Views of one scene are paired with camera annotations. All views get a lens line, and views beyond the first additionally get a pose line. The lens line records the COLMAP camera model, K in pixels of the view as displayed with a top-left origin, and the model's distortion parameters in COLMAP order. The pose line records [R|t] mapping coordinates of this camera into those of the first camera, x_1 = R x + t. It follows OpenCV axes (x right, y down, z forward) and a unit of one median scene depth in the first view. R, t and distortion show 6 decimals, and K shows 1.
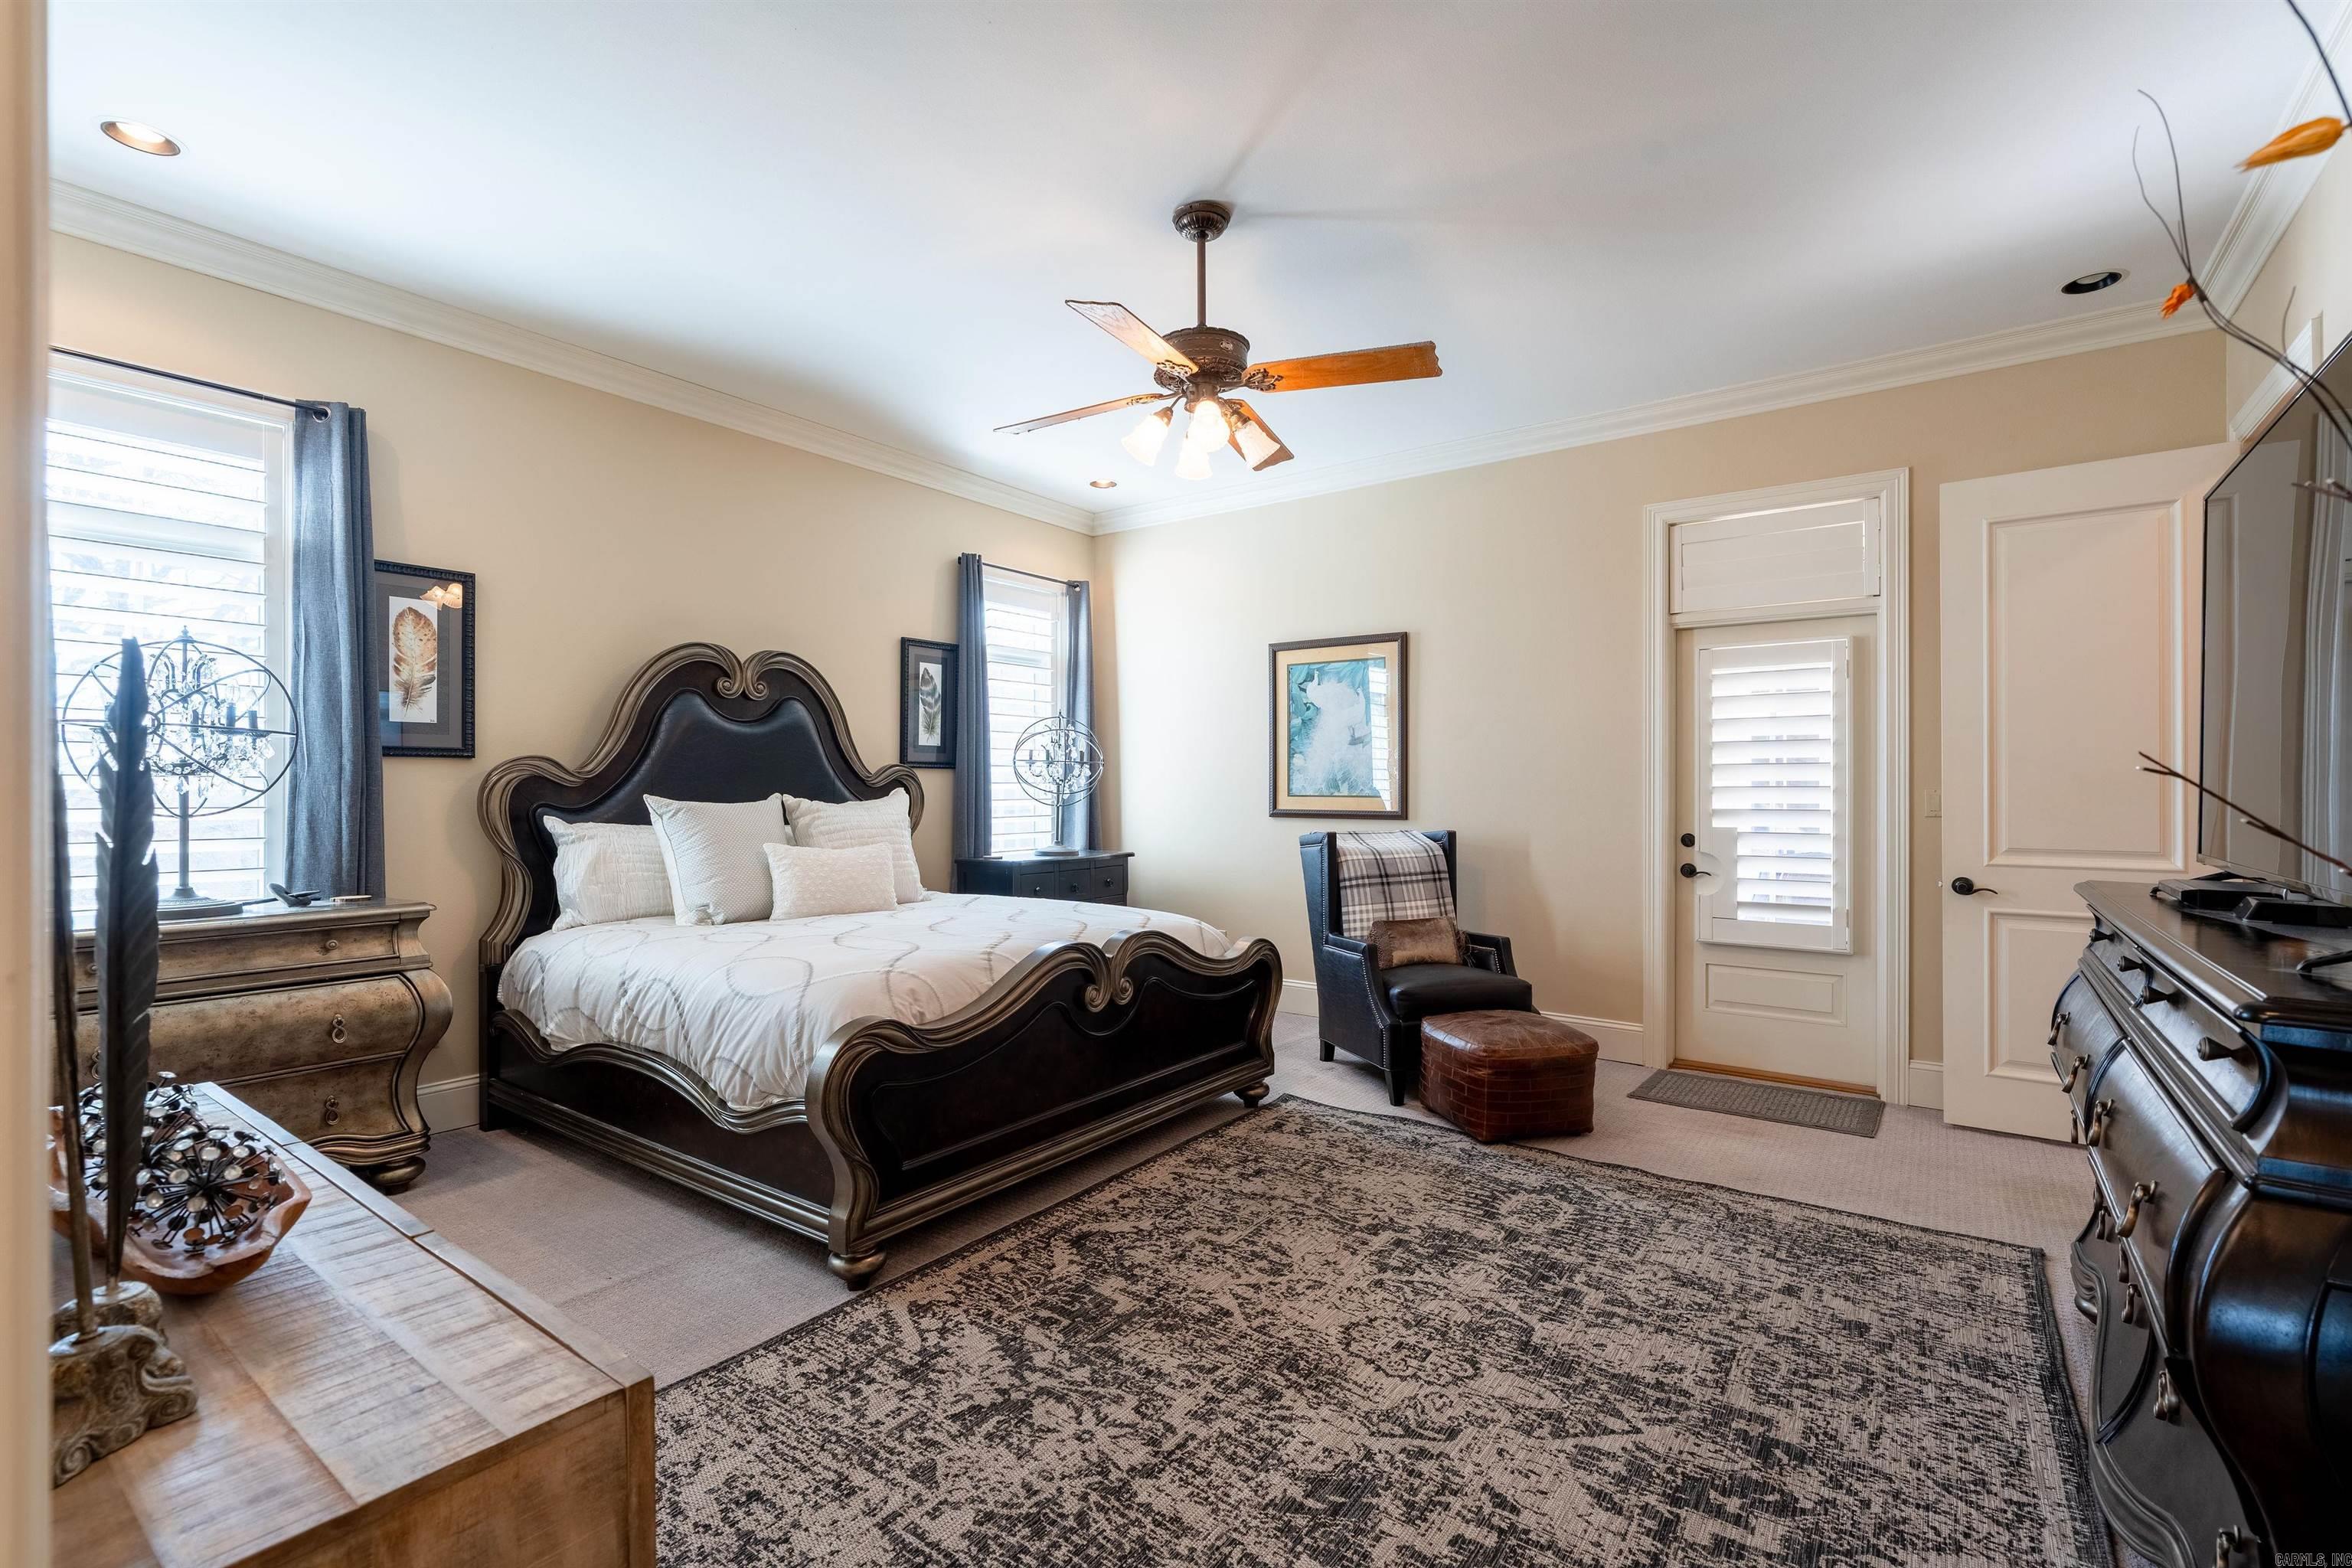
lens RADIAL K [[1048.2, 0, 1173.6], [0, 1048.2, 786.2], [0, 0, 1]] dist [-0.010354, -0.000108]
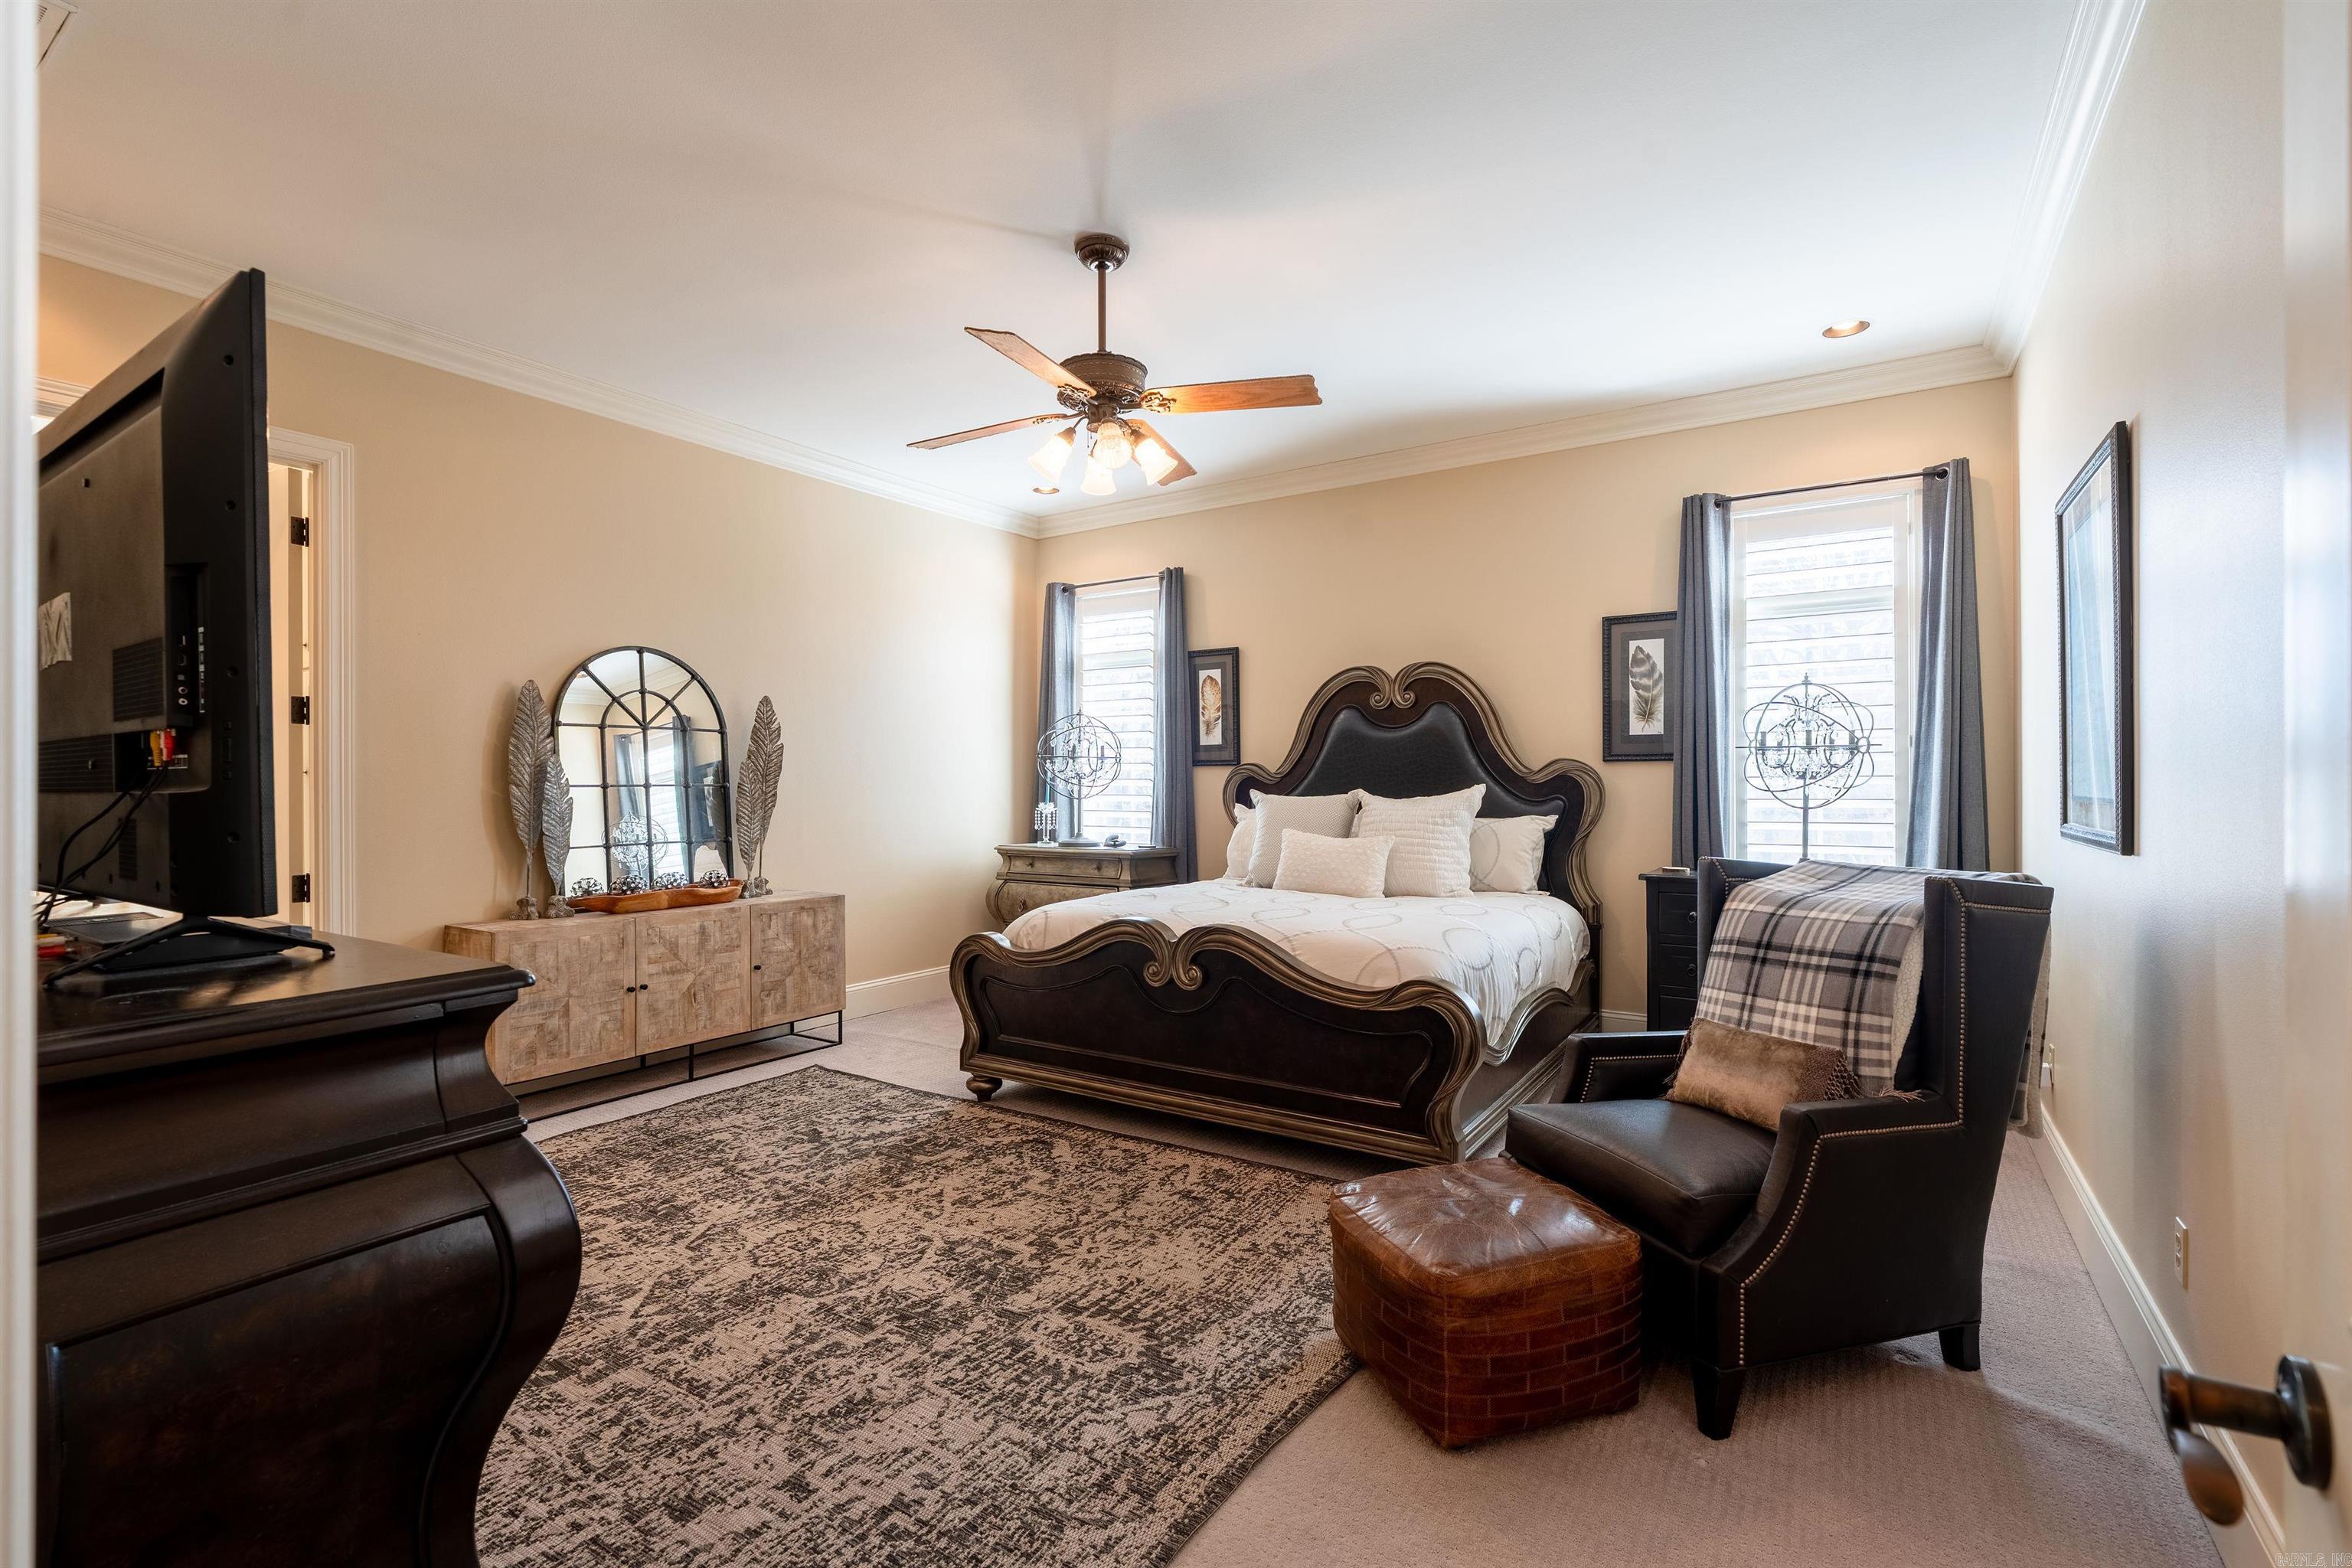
lens RADIAL K [[1048.2, 0, 1173.6], [0, 1048.2, 786.2], [0, 0, 1]] dist [-0.010354, -0.000108]
pose [[0.057547, 0.001807, -0.998341, 1.214732], [0.004437, 0.999988, 0.002066, 0.000162], [0.998333, -0.004549, 0.057539, 1.118717]]
